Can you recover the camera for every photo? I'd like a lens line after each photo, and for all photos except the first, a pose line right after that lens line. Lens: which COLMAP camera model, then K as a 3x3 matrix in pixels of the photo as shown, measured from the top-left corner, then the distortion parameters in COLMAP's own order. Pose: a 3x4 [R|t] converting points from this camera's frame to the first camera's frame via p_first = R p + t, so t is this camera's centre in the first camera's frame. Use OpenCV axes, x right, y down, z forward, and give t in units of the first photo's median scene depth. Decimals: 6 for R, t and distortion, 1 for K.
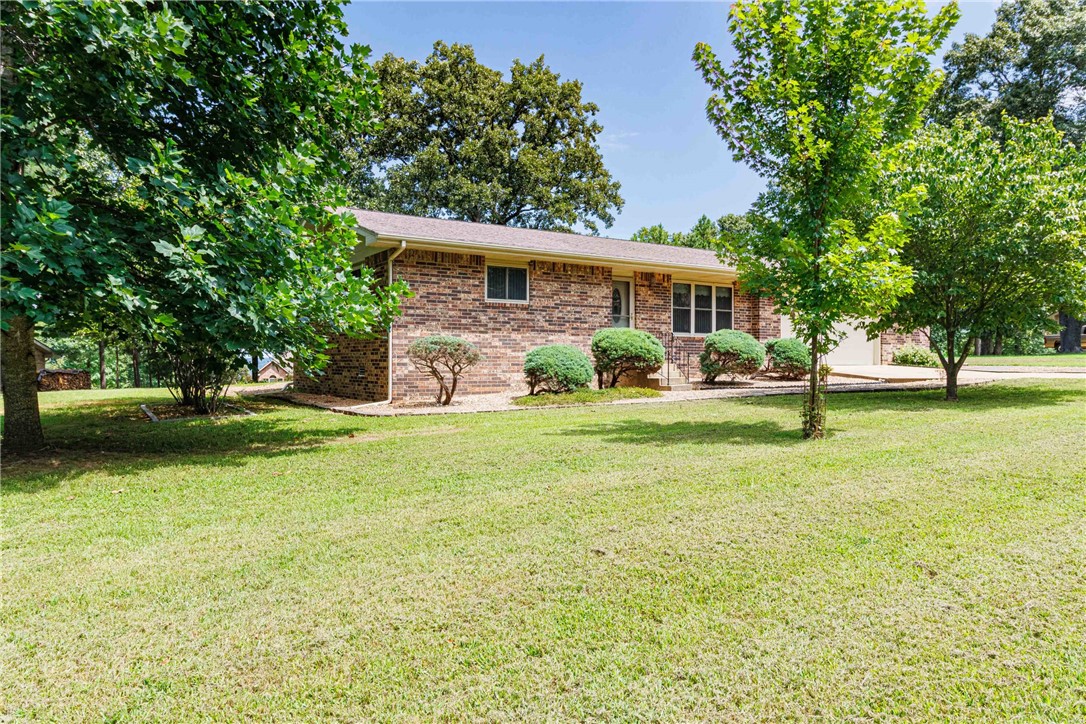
lens RADIAL K [[756.6, 0, 542.8], [0, 756.6, 362.1], [0, 0, 1]] dist [-0.000325, -0.000004]
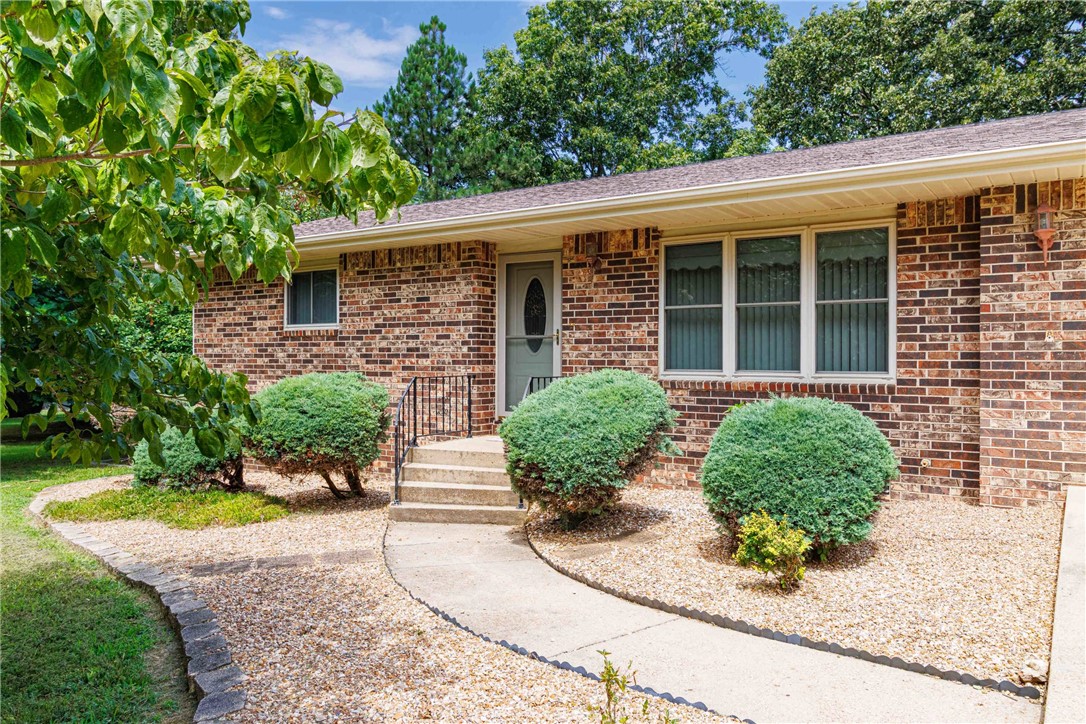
lens RADIAL K [[808.4, 0, 542.9], [0, 808.4, 361.5], [0, 0, 1]] dist [0.000956, 0.000009]
pose [[0.395578, 0.000672, -0.918432, 0.618286], [0.001599, 0.999998, 0.001420, -0.051208], [0.918431, -0.002030, 0.395576, 0.886385]]
